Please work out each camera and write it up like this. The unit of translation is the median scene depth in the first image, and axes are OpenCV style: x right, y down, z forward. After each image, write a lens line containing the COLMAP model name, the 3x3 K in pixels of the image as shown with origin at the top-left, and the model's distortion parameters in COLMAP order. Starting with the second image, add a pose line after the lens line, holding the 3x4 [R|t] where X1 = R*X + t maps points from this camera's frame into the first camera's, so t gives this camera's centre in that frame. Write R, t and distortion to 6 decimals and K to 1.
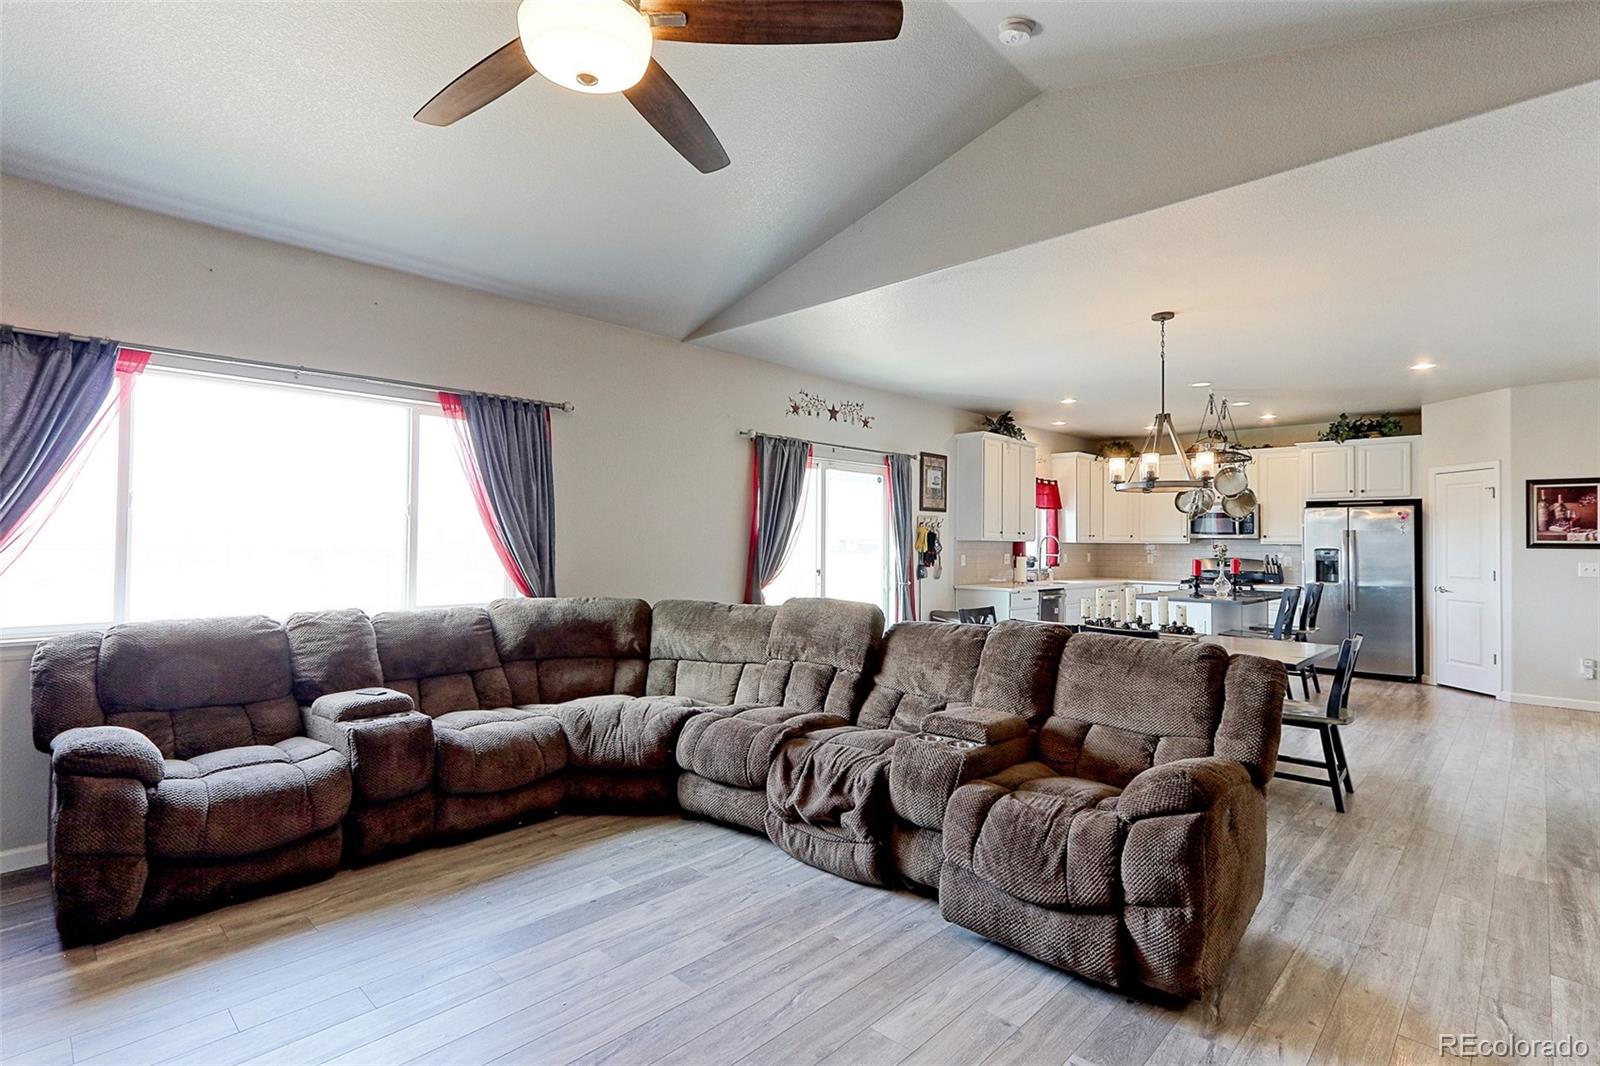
lens RADIAL K [[768.6, 0, 791.8], [0, 768.6, 538.6], [0, 0, 1]] dist [0.004241, 0.001503]
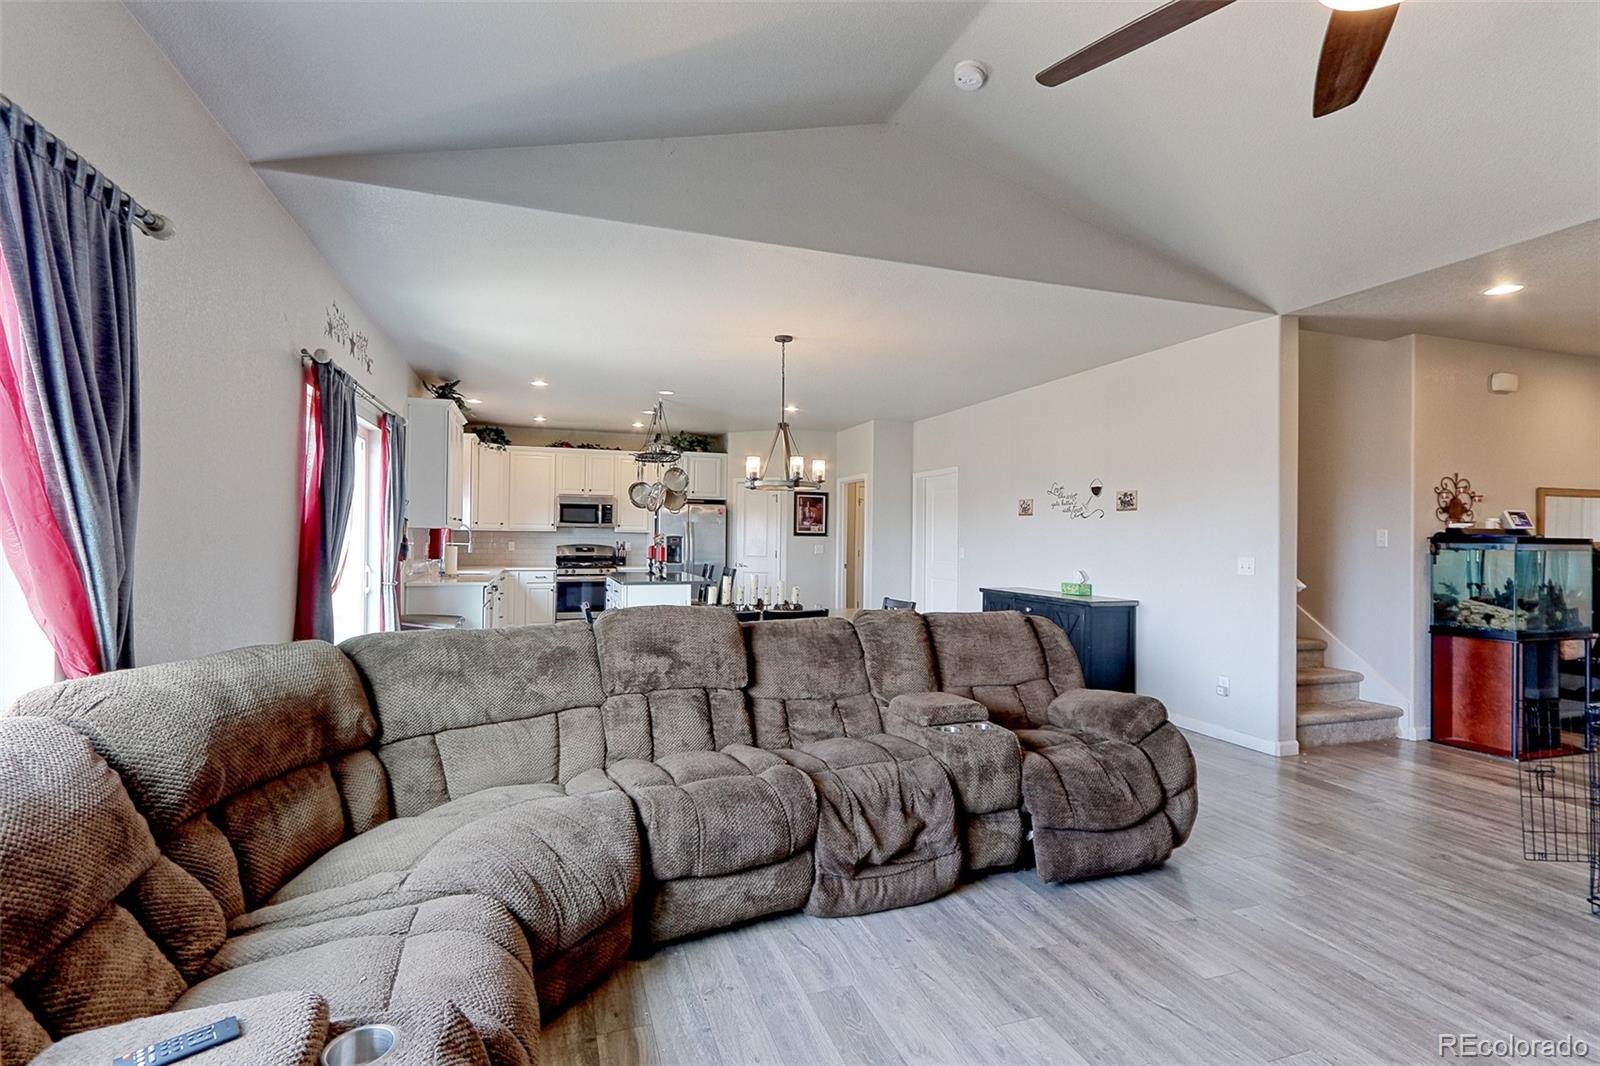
lens RADIAL K [[734.9, 0, 789.2], [0, 734.9, 533.3], [0, 0, 1]] dist [-0.001428, 0.000494]
pose [[0.456083, 0.000118, 0.889937, -0.359386], [-0.012279, 0.999906, 0.006160, -0.001610], [-0.889852, -0.013737, 0.456042, 0.343297]]
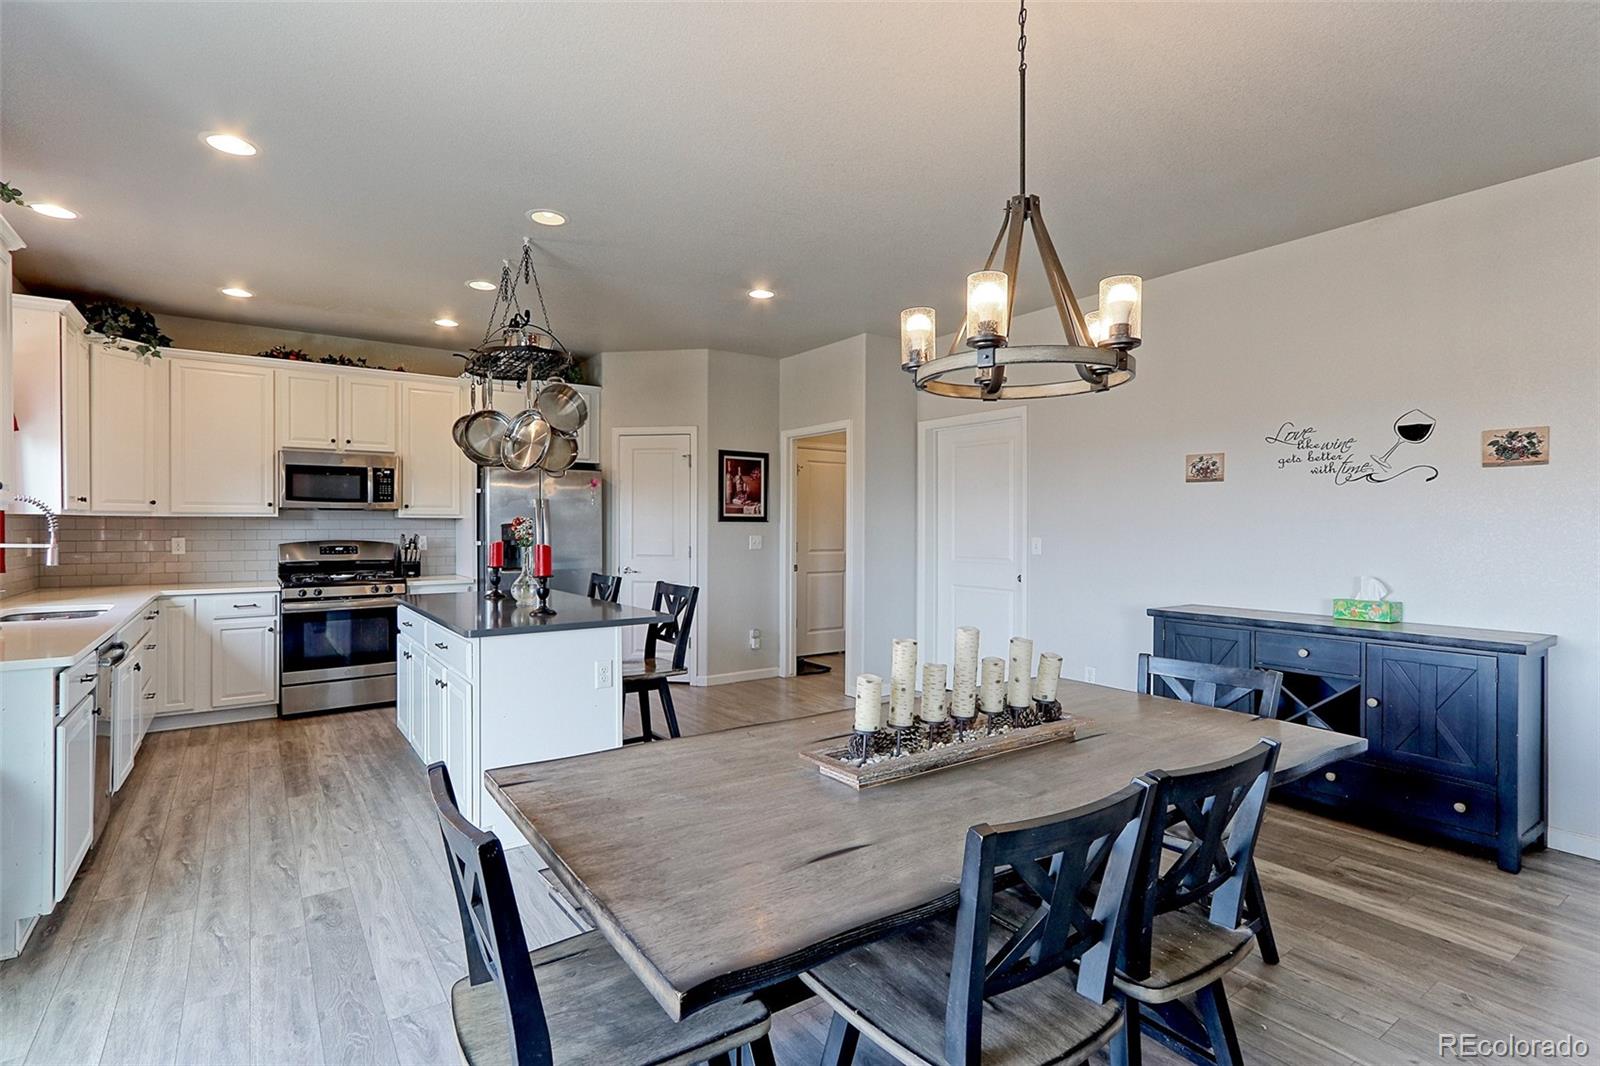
lens RADIAL K [[768.6, 0, 790.0], [0, 768.6, 528.8], [0, 0, 1]] dist [0.004241, 0.001503]
pose [[0.183459, -0.013177, 0.982939, 0.034509], [-0.004925, 0.999885, 0.014323, 0.007423], [-0.983015, -0.007469, 0.183373, 0.746474]]
